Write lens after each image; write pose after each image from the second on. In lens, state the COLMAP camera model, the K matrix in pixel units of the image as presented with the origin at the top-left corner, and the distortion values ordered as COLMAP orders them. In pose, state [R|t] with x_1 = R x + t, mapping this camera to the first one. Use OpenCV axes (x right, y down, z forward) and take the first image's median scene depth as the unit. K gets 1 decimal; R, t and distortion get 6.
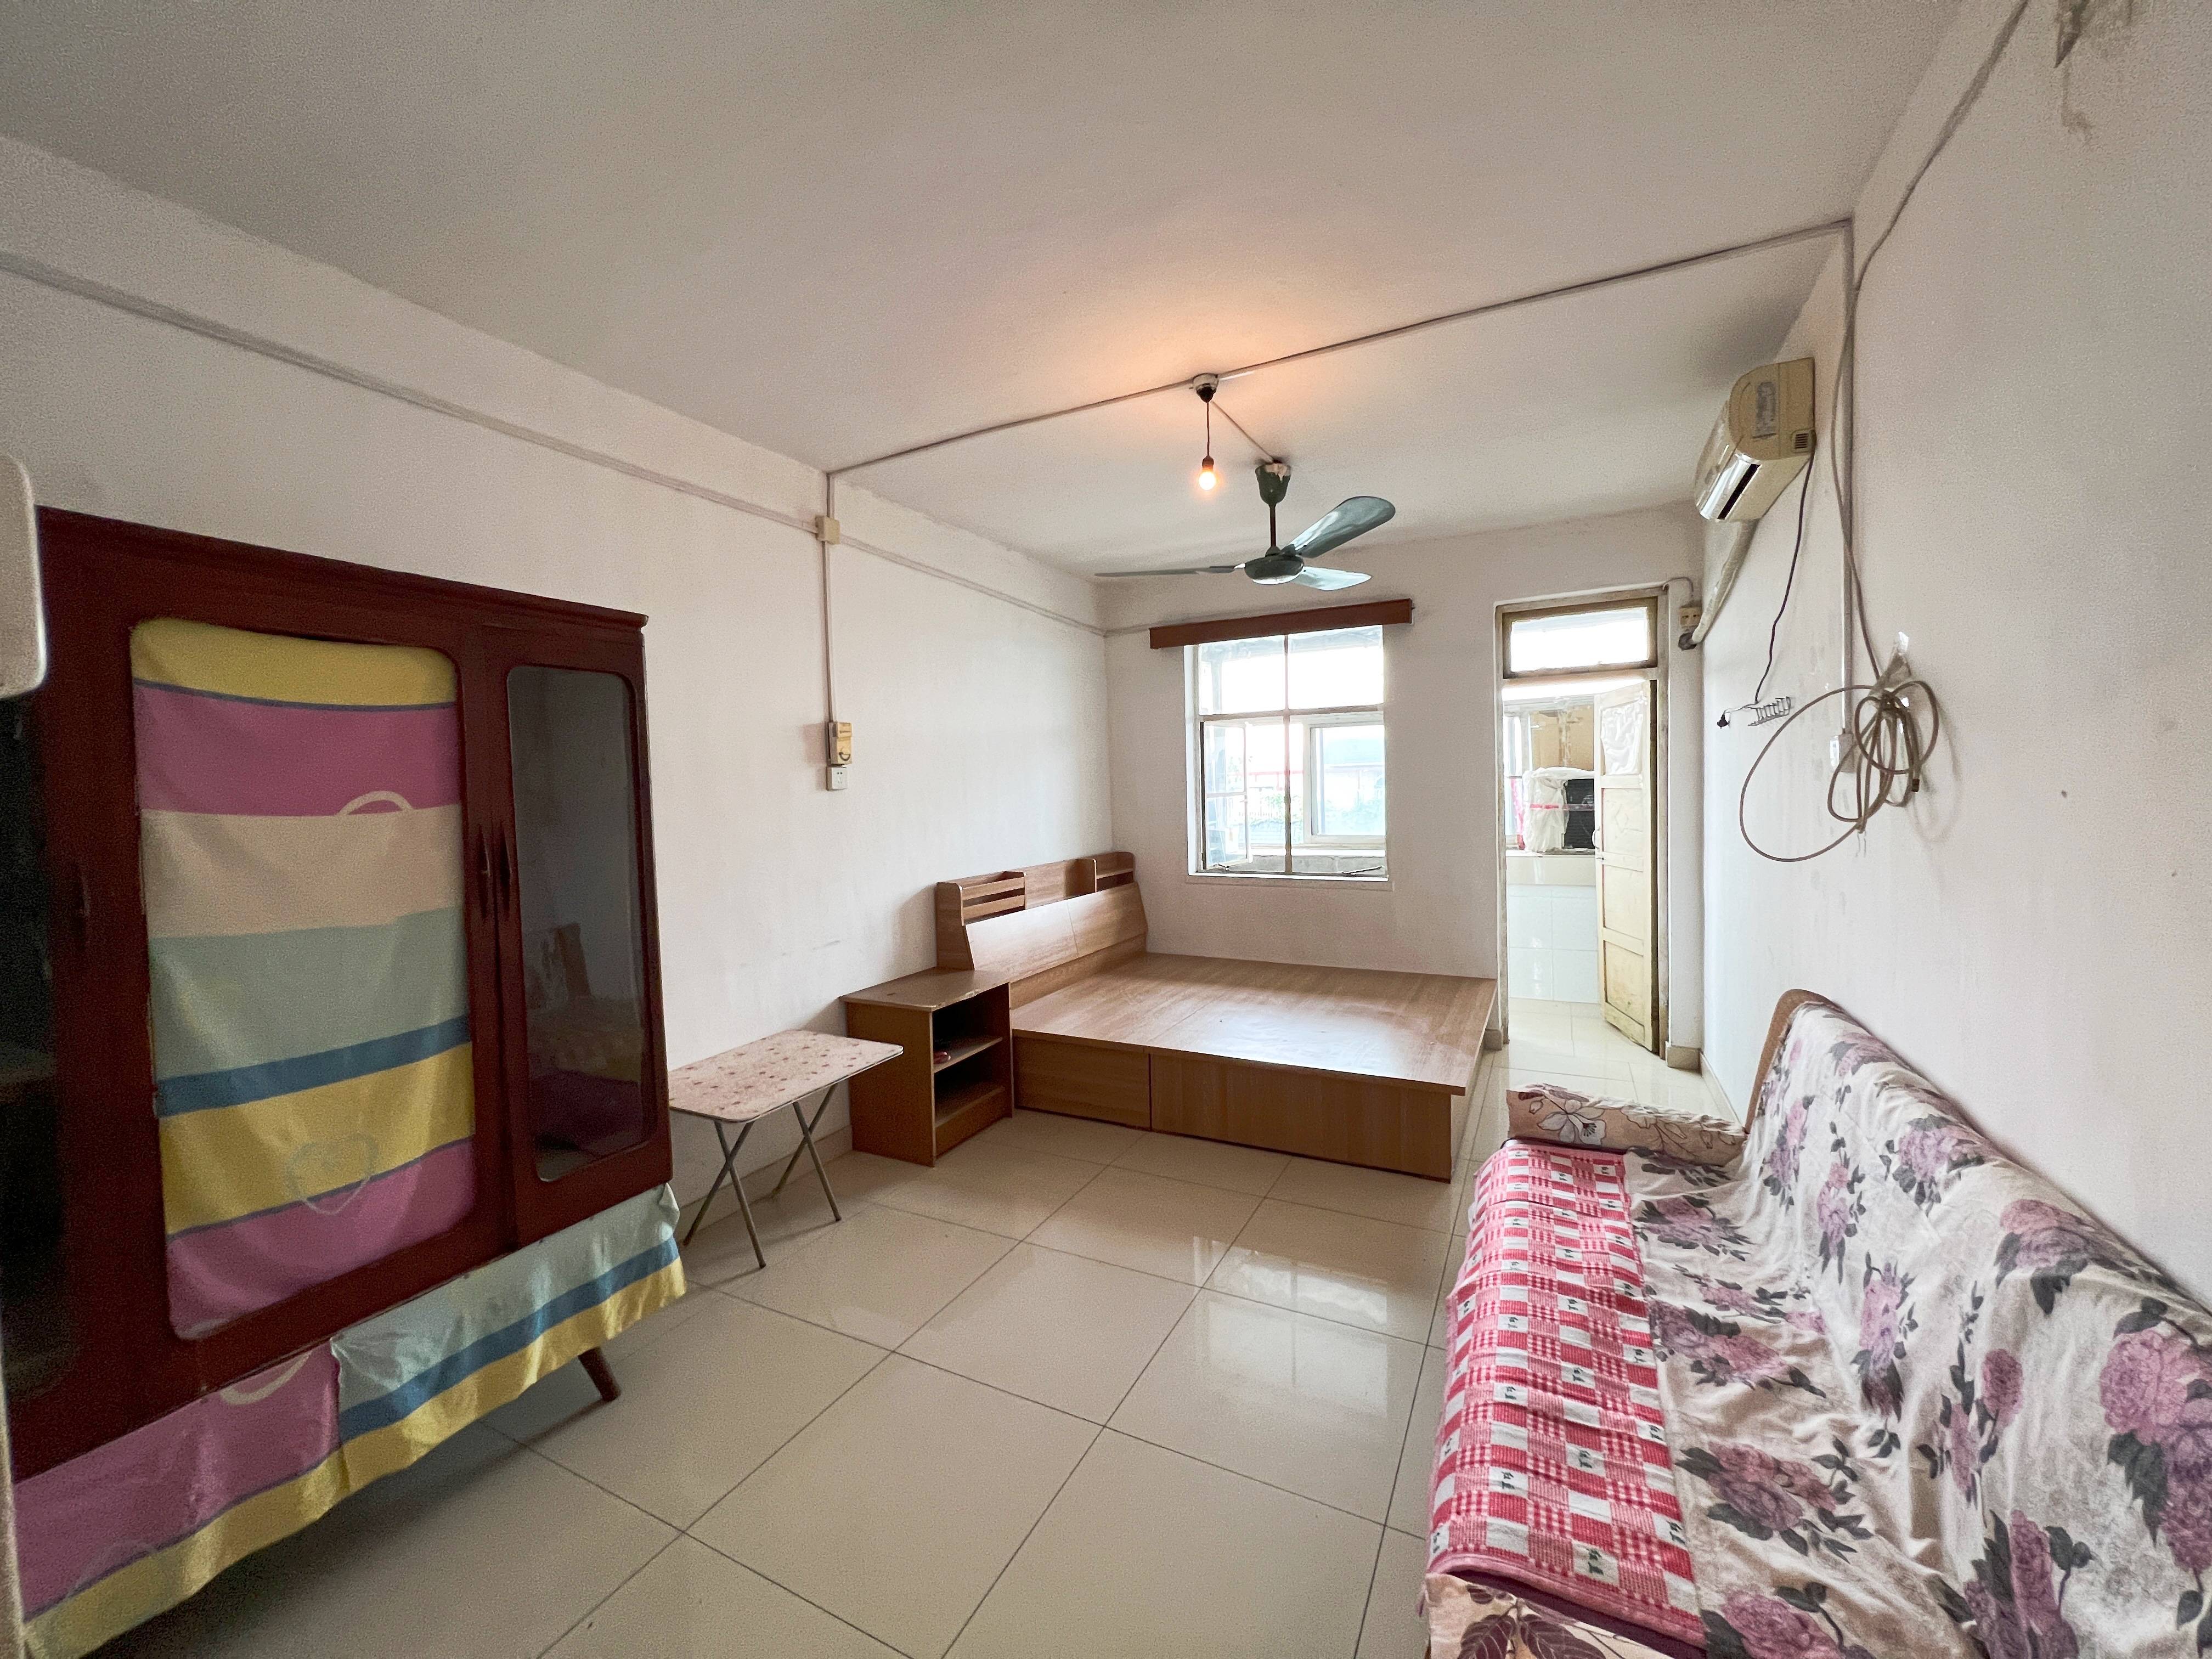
lens RADIAL K [[888.4, 0, 1097.6], [0, 888.4, 823.6], [0, 0, 1]] dist [-0.003201, 0.000734]
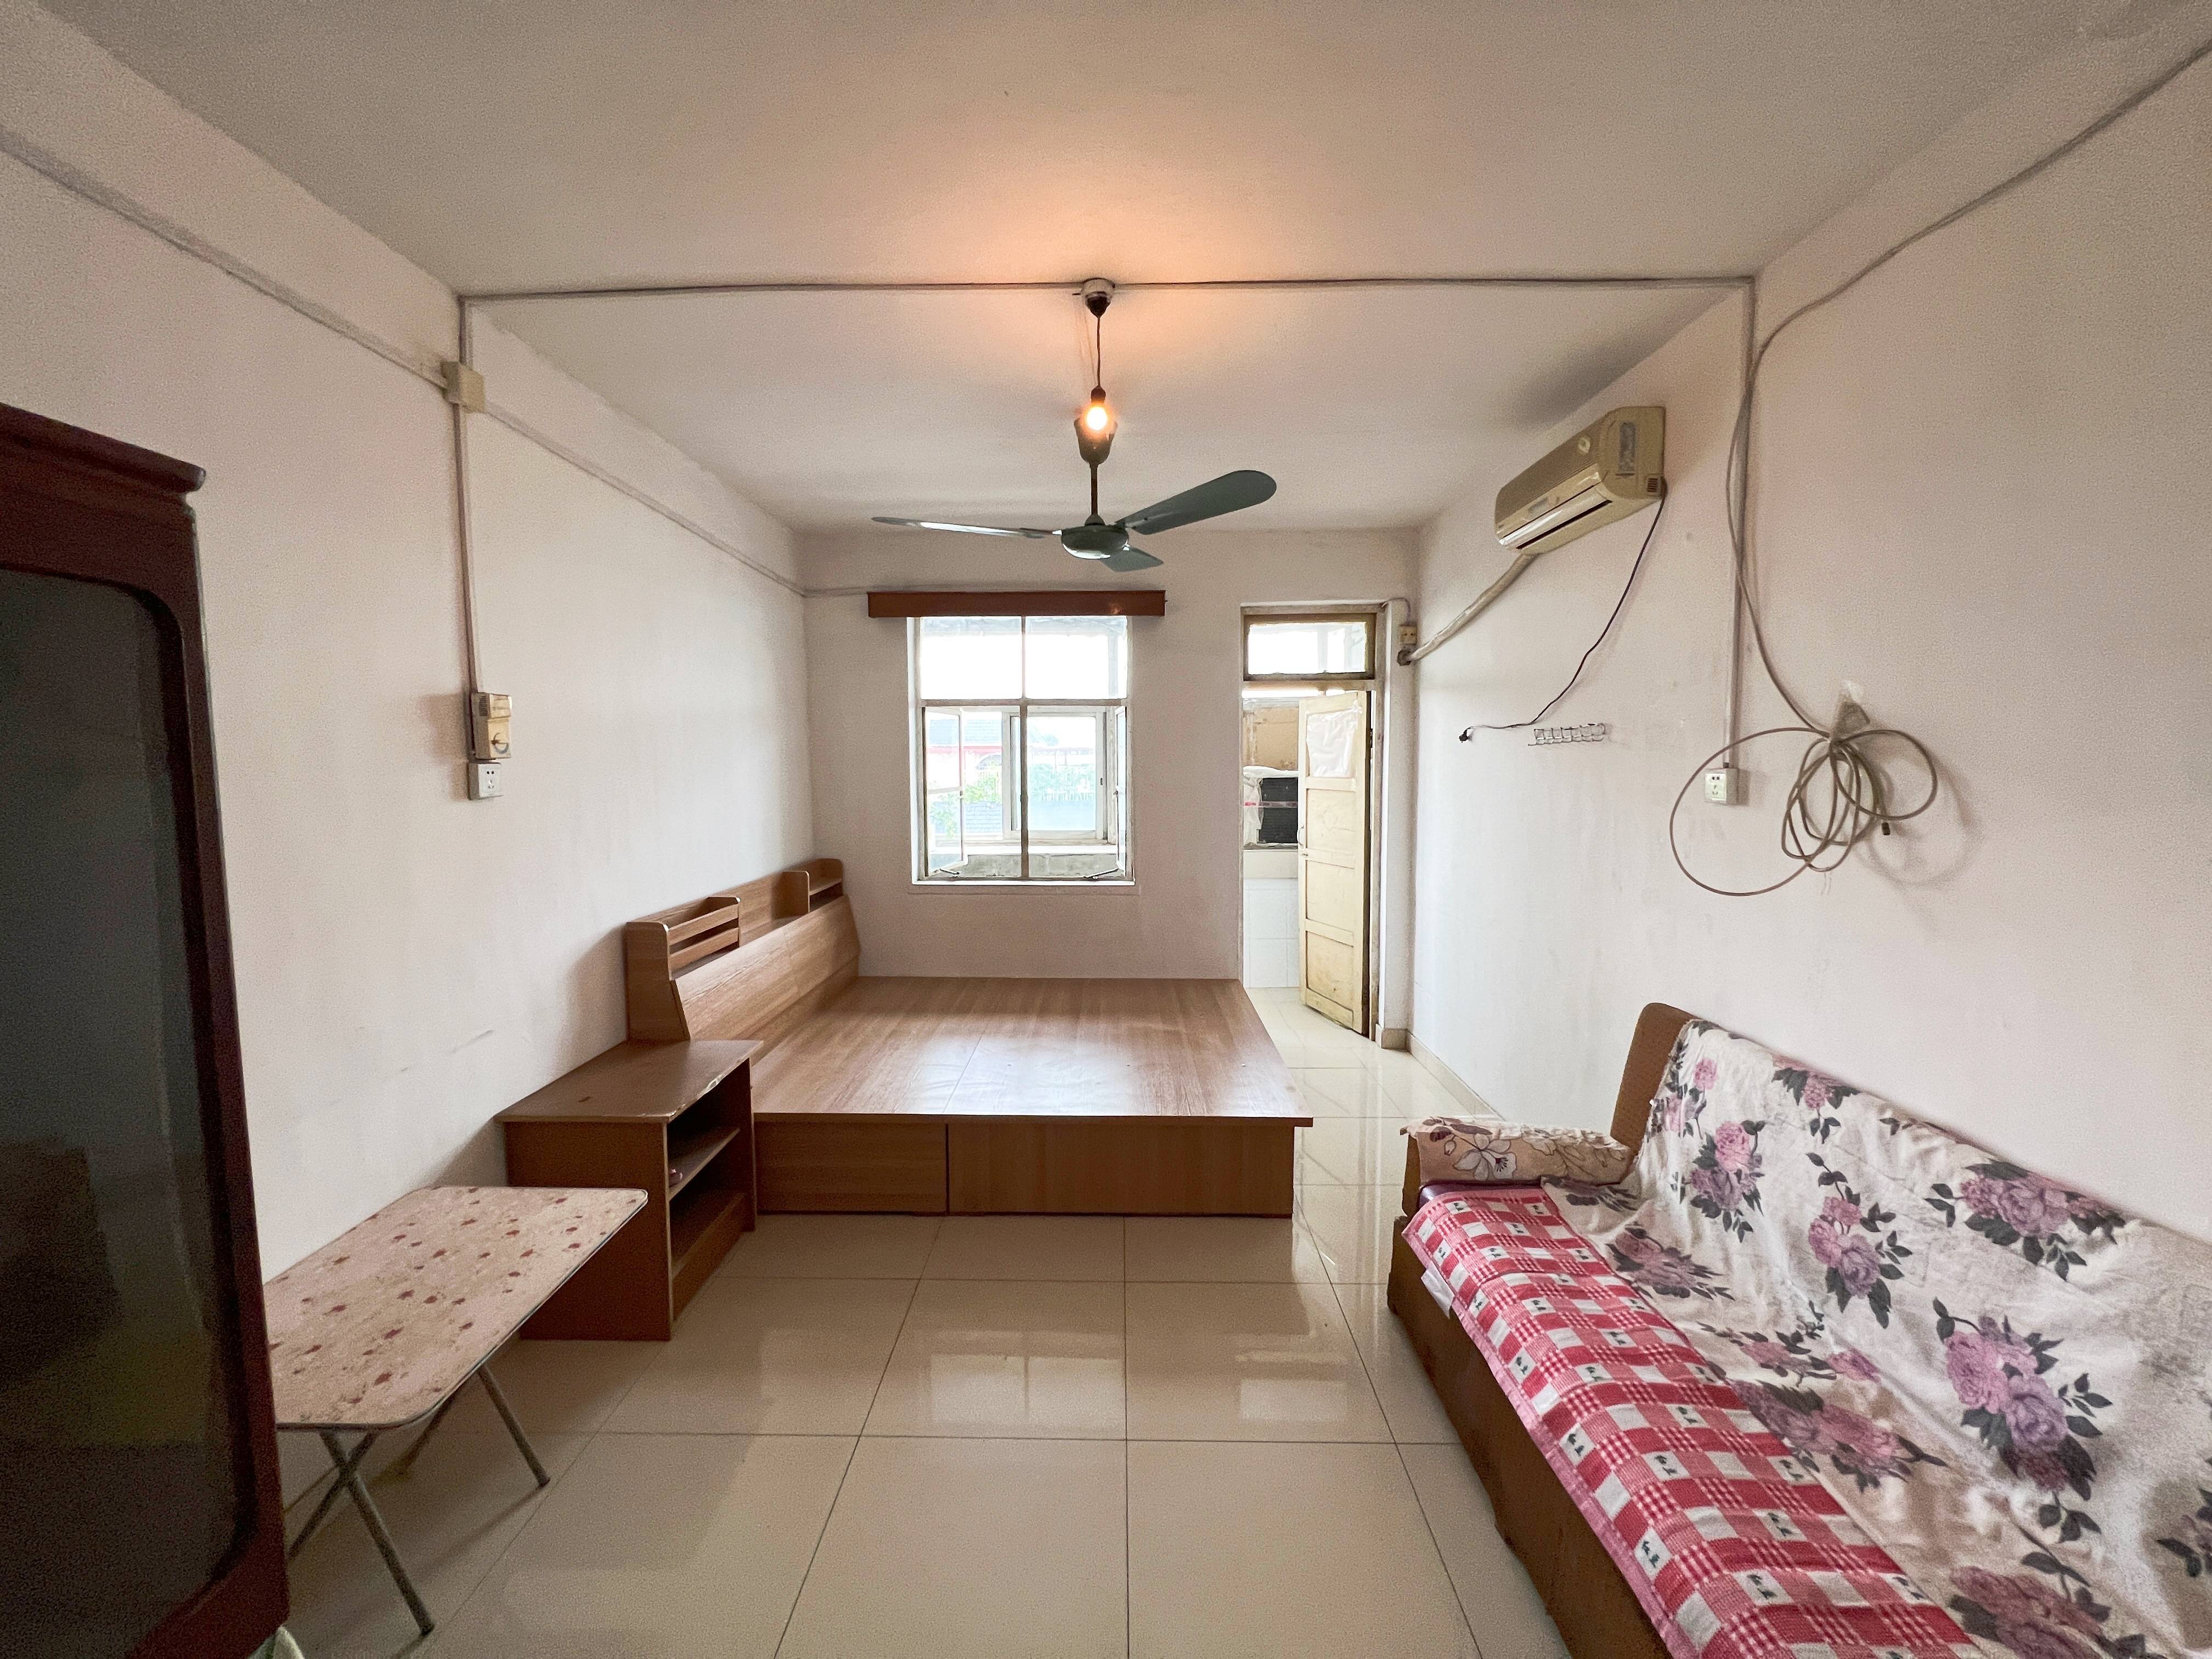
lens RADIAL K [[888.4, 0, 1103.4], [0, 888.4, 824.1], [0, 0, 1]] dist [-0.003201, 0.000734]
pose [[0.894965, -0.011959, 0.445976, -0.181387], [0.000215, 0.999652, 0.026375, -0.036766], [-0.446136, -0.023509, 0.894656, 0.225793]]
